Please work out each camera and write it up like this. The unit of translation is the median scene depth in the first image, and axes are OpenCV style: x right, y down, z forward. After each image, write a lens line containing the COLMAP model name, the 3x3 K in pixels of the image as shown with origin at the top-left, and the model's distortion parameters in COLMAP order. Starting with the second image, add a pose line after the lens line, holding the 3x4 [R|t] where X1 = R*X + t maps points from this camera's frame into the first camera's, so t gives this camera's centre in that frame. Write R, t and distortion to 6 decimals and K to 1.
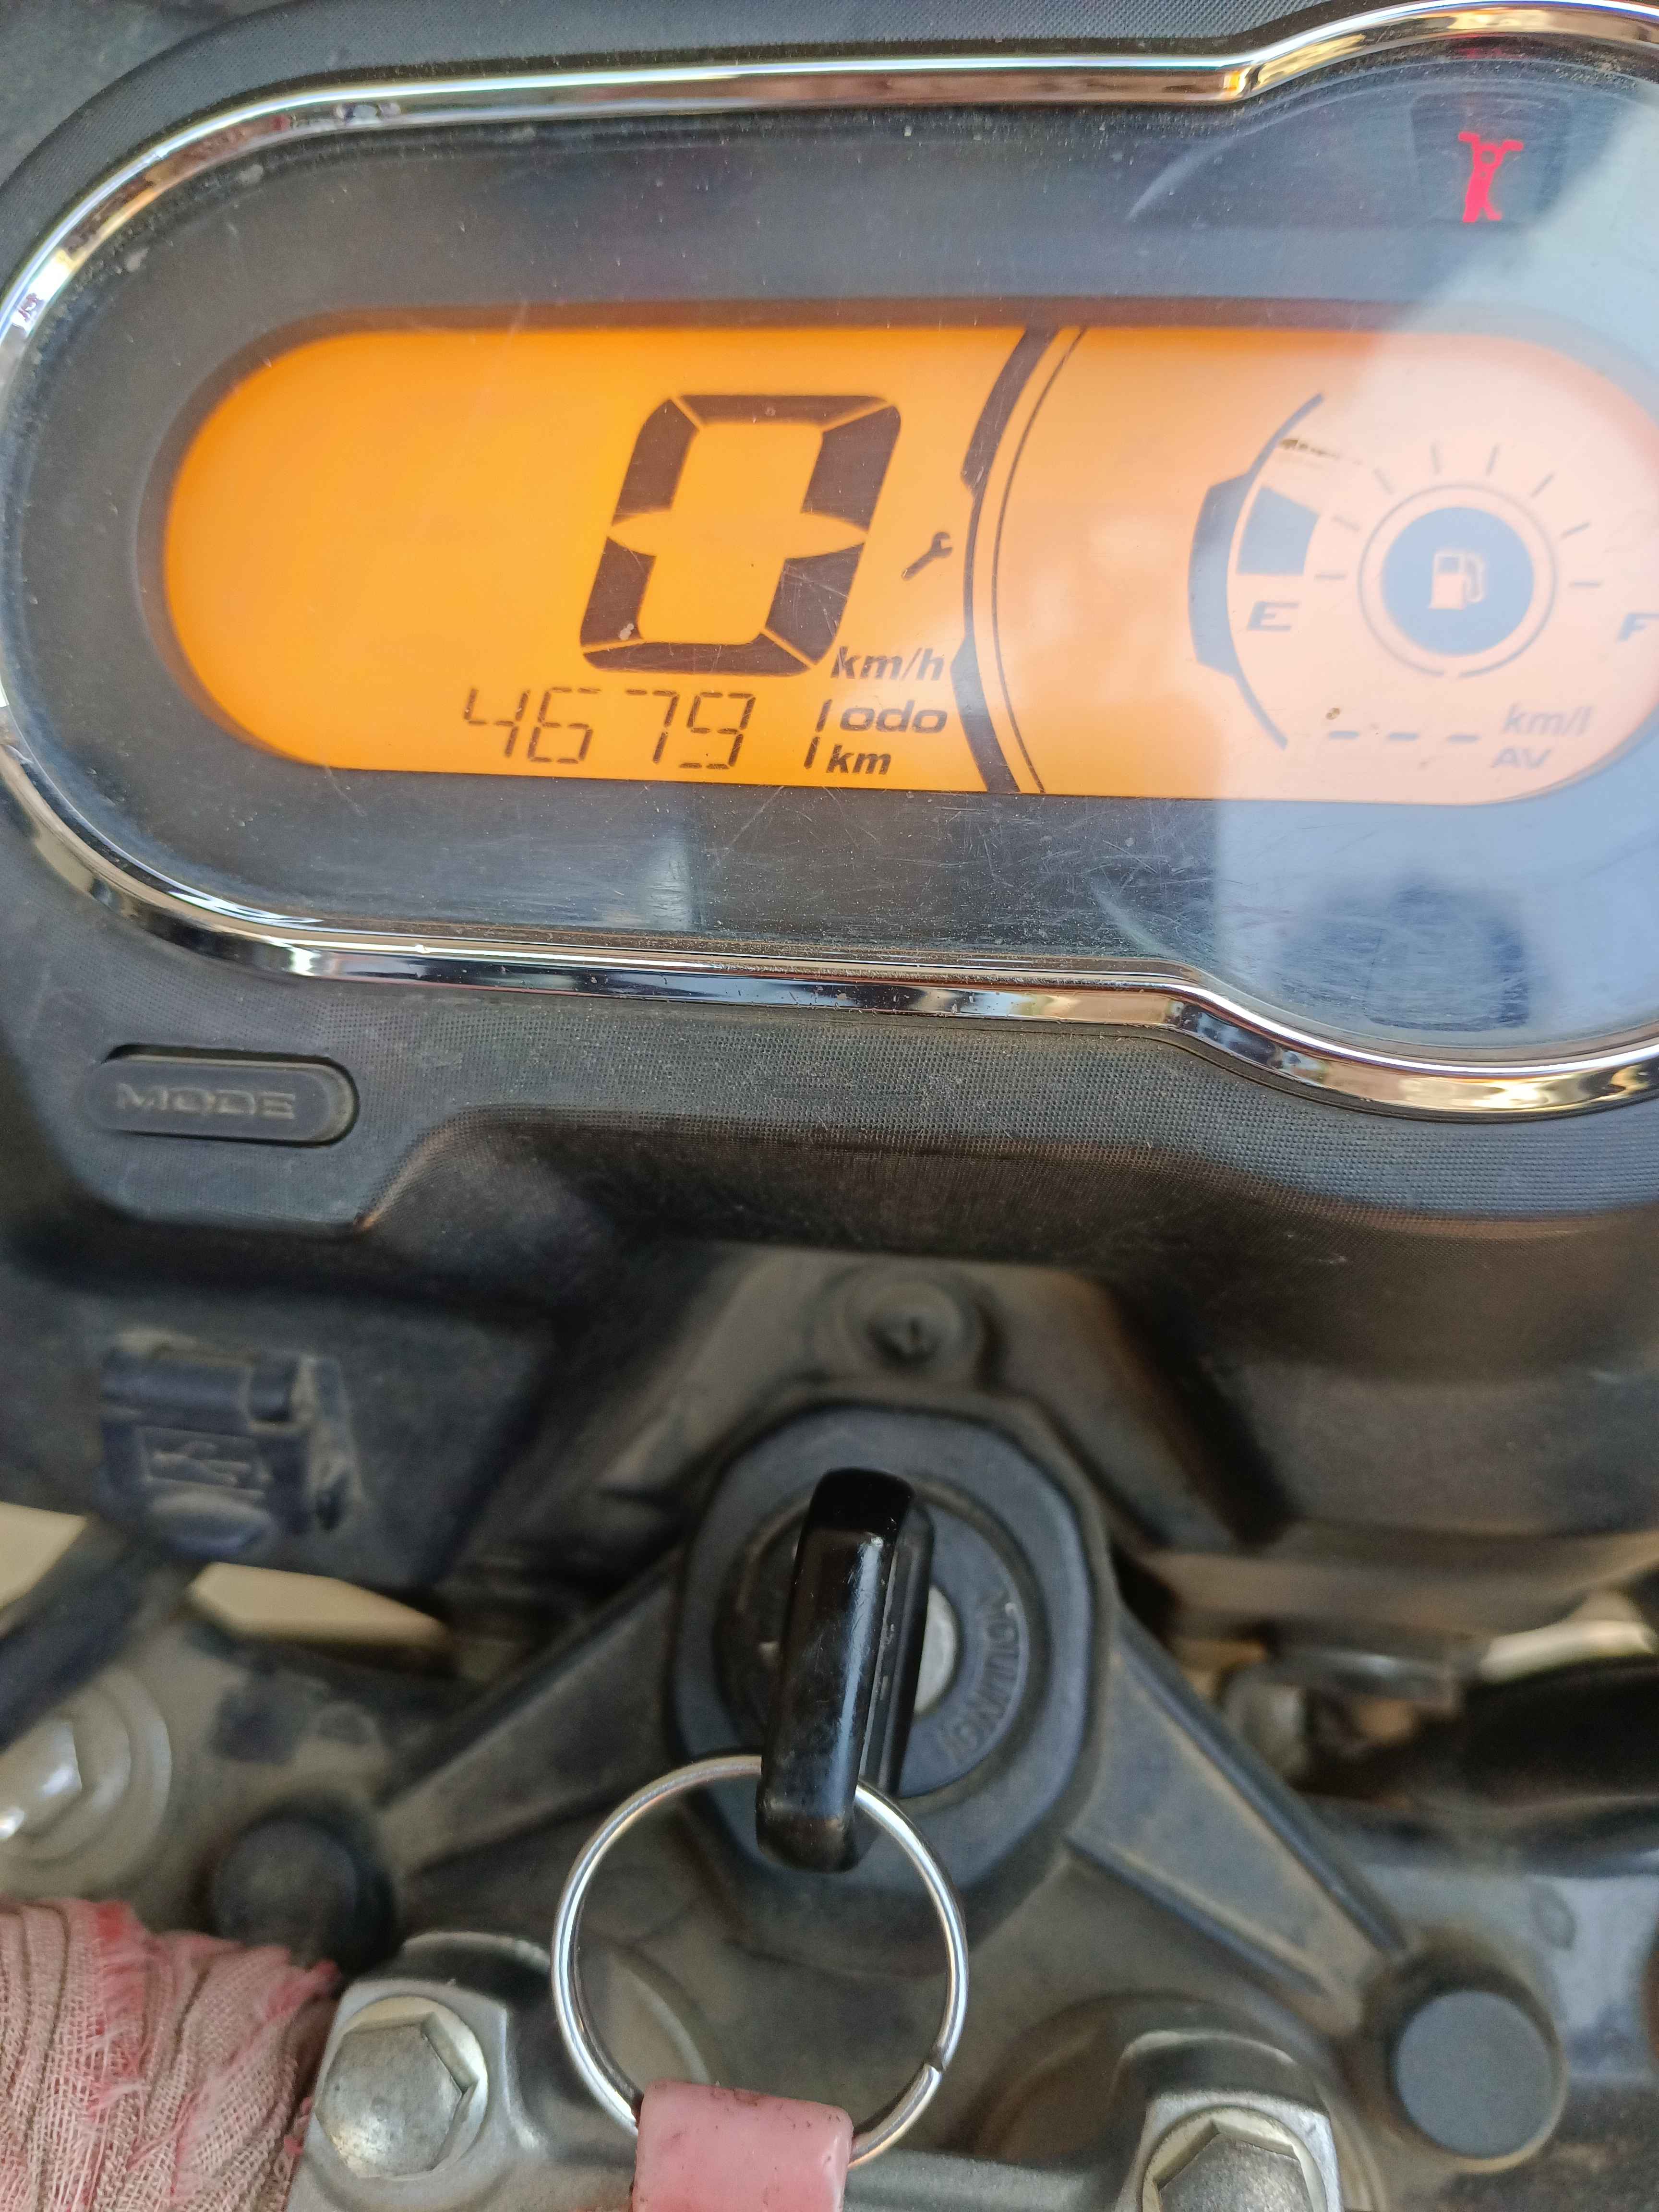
lens RADIAL K [[1642.8, 0, 803.9], [0, 1642.8, 1112.4], [0, 0, 1]] dist [0.055146, -0.174651]
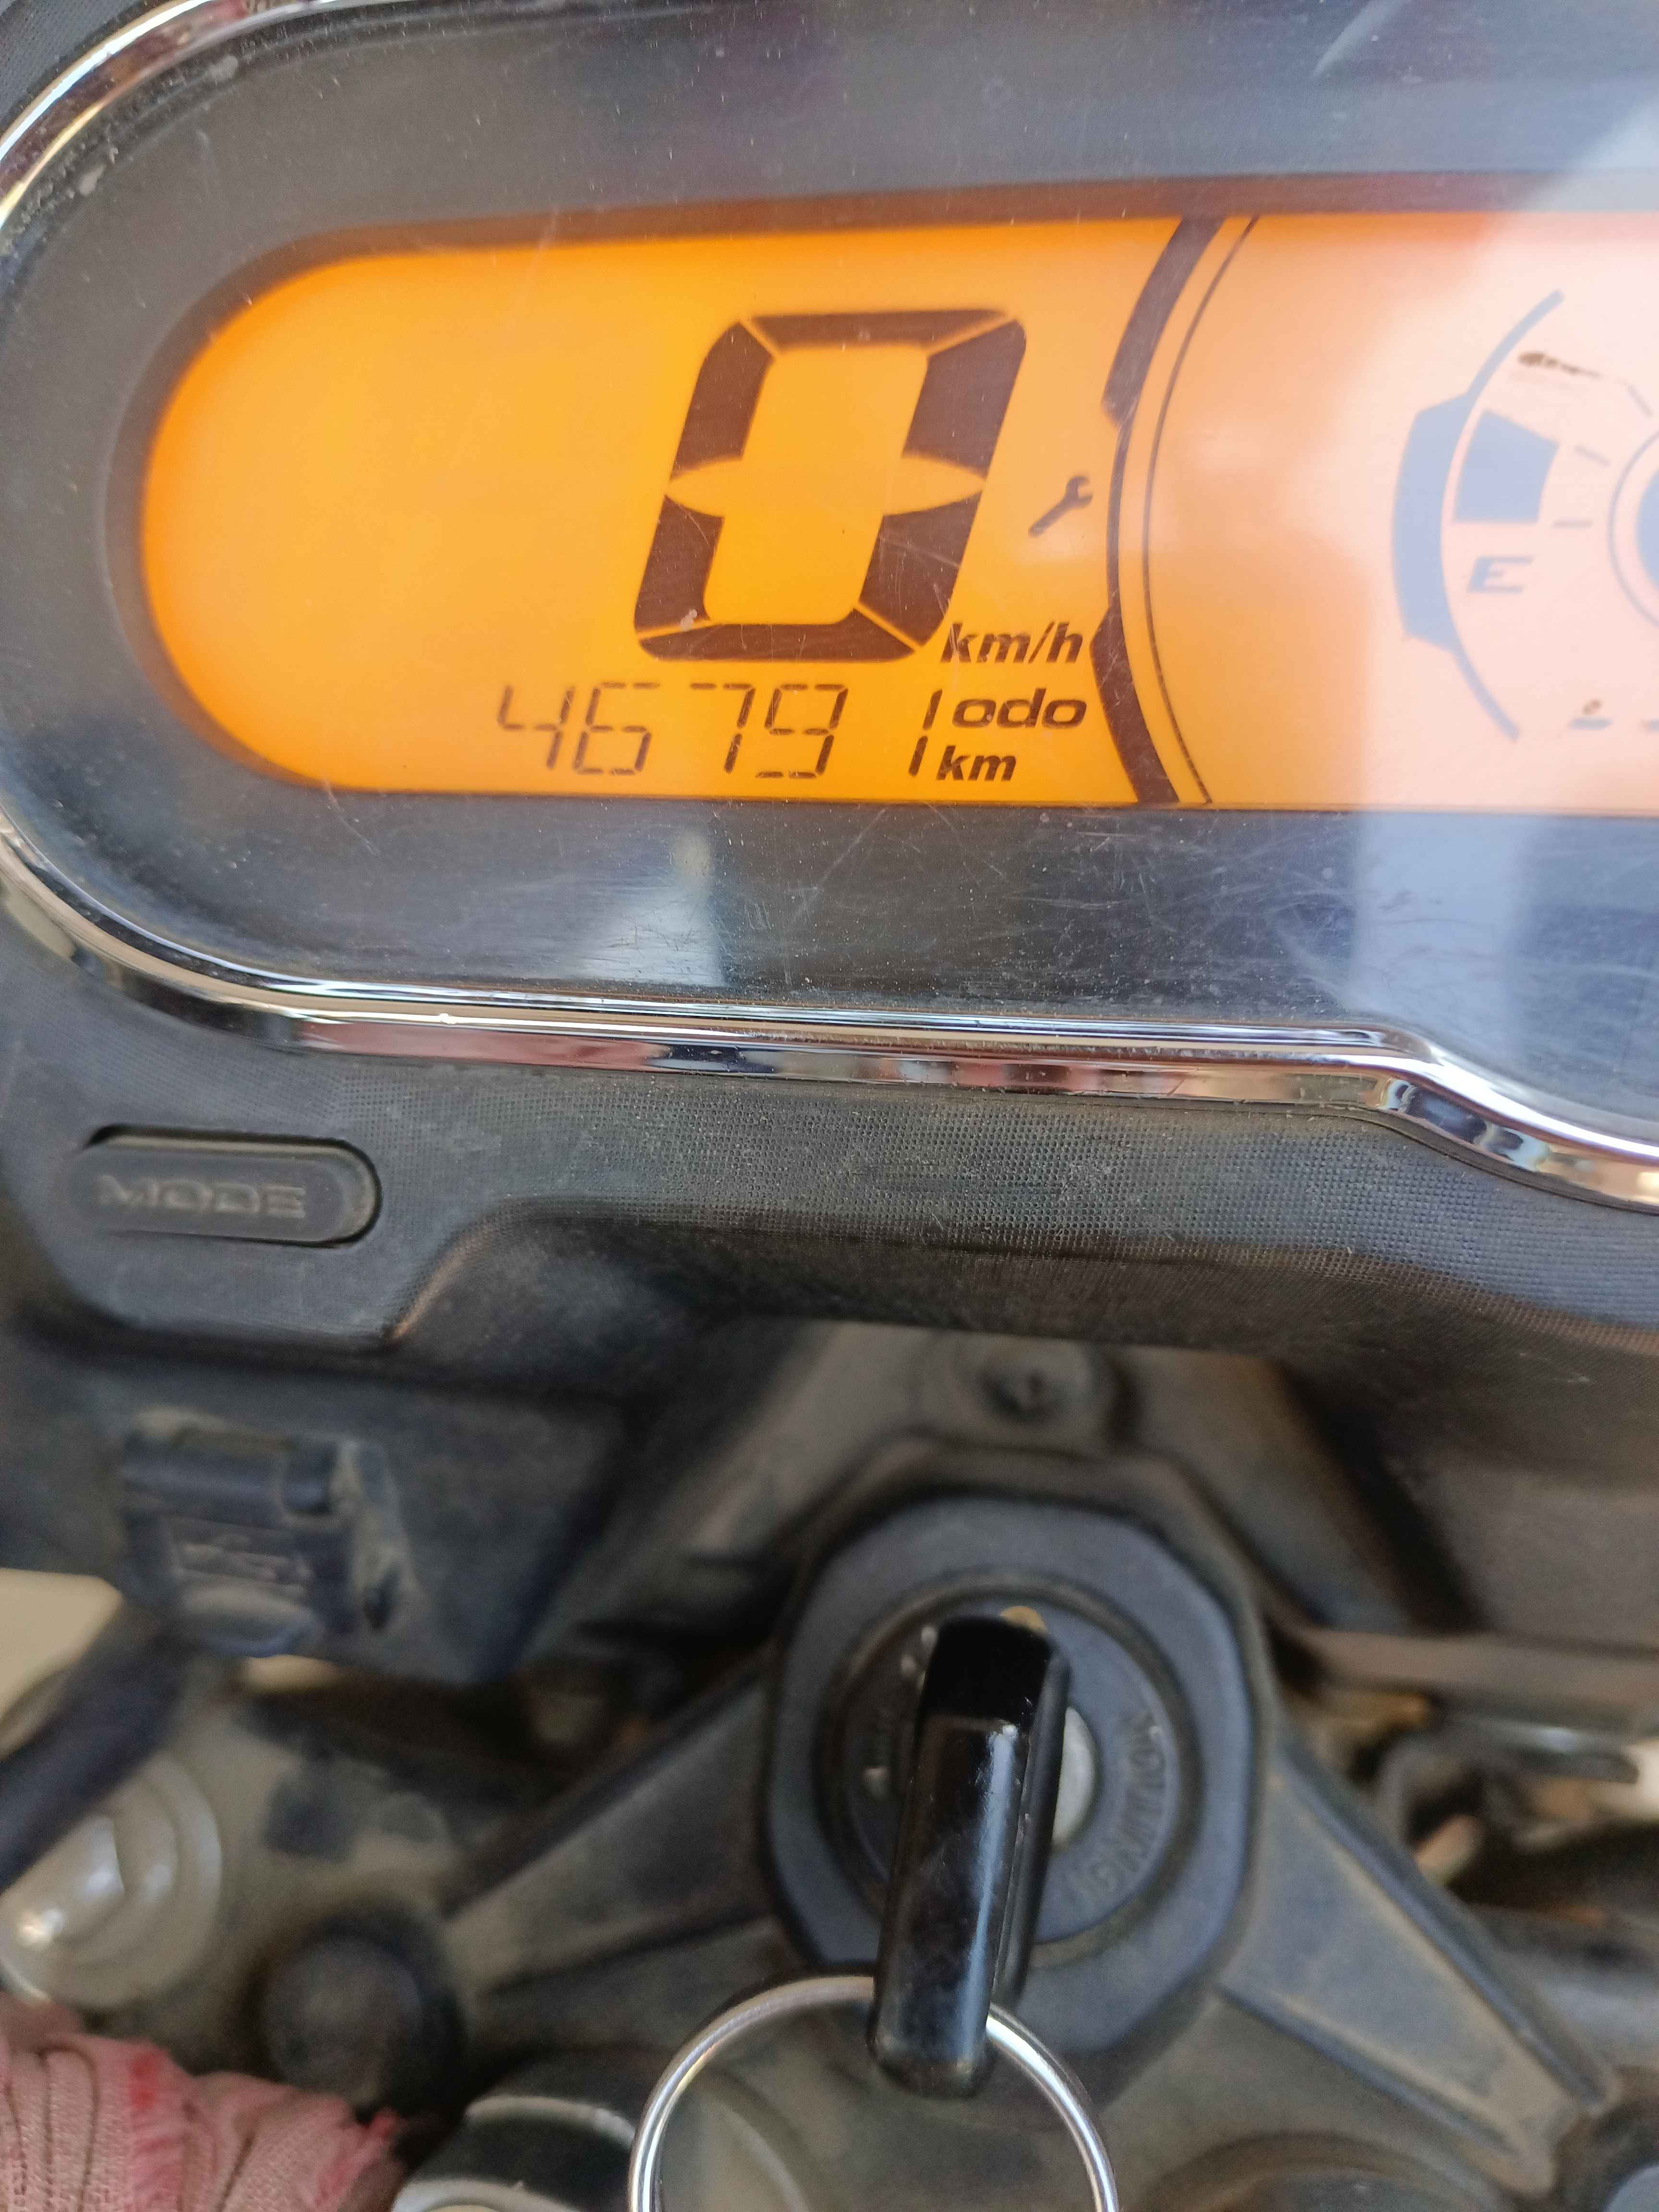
lens RADIAL K [[1642.8, 0, 803.9], [0, 1642.8, 1112.4], [0, 0, 1]] dist [0.055146, -0.174651]
pose [[0.998406, -0.011432, -0.055270, -0.008639], [0.013963, 0.998861, 0.045616, -0.079971], [0.054686, -0.046315, 0.997429, 0.174698]]
